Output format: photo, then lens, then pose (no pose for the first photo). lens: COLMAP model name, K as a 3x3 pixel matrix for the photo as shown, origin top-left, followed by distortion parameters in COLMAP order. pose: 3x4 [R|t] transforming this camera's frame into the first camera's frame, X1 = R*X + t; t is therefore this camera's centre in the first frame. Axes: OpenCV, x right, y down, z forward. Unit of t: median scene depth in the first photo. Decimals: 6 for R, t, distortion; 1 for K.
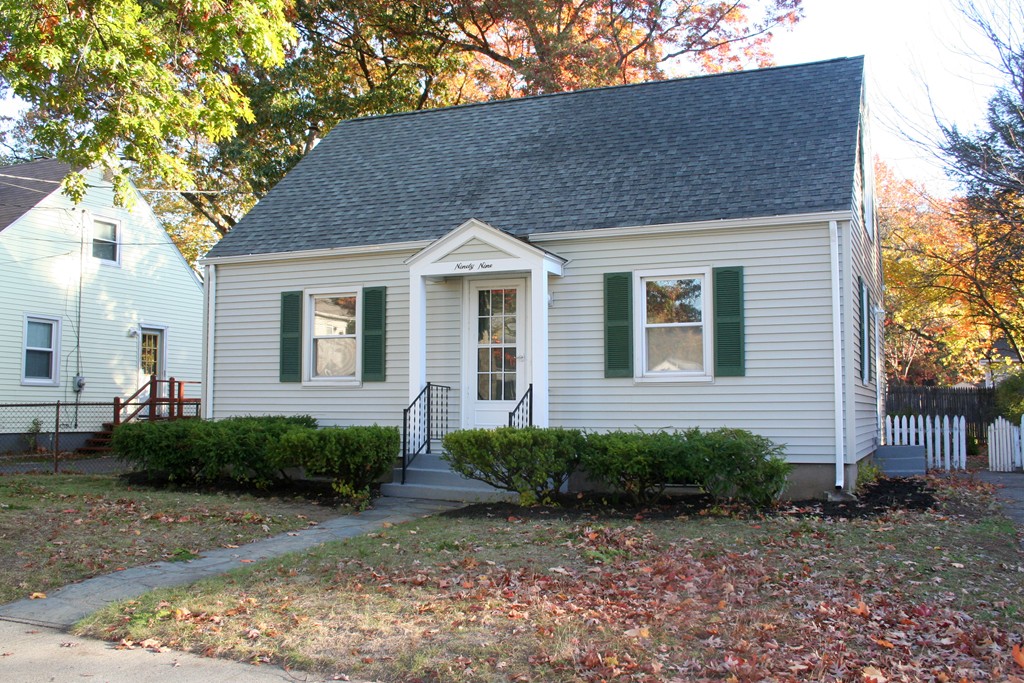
lens RADIAL K [[1001.7, 0, 512.0], [0, 1001.7, 341.5], [0, 0, 1]] dist [-0.107917, 0.002332]
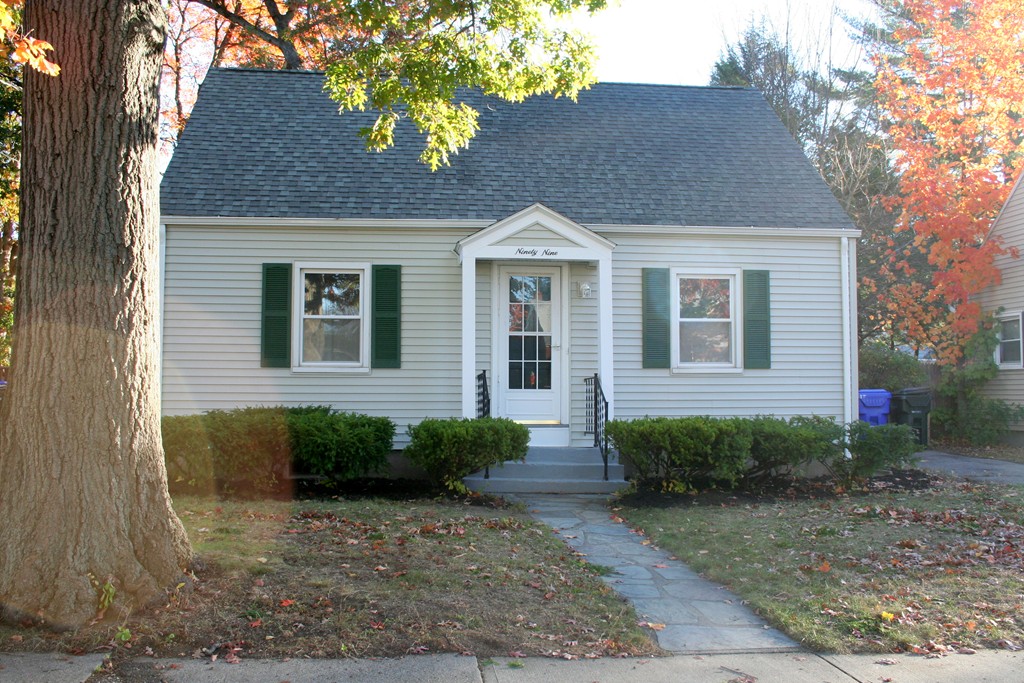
lens RADIAL K [[936.5, 0, 512.0], [0, 936.5, 341.5], [0, 0, 1]] dist [-0.011668, -0.005218]
pose [[0.874177, 0.029521, 0.484709, -0.479312], [-0.032315, 0.999474, -0.002592, 0.014731], [-0.484531, -0.013398, 0.874672, 0.201162]]
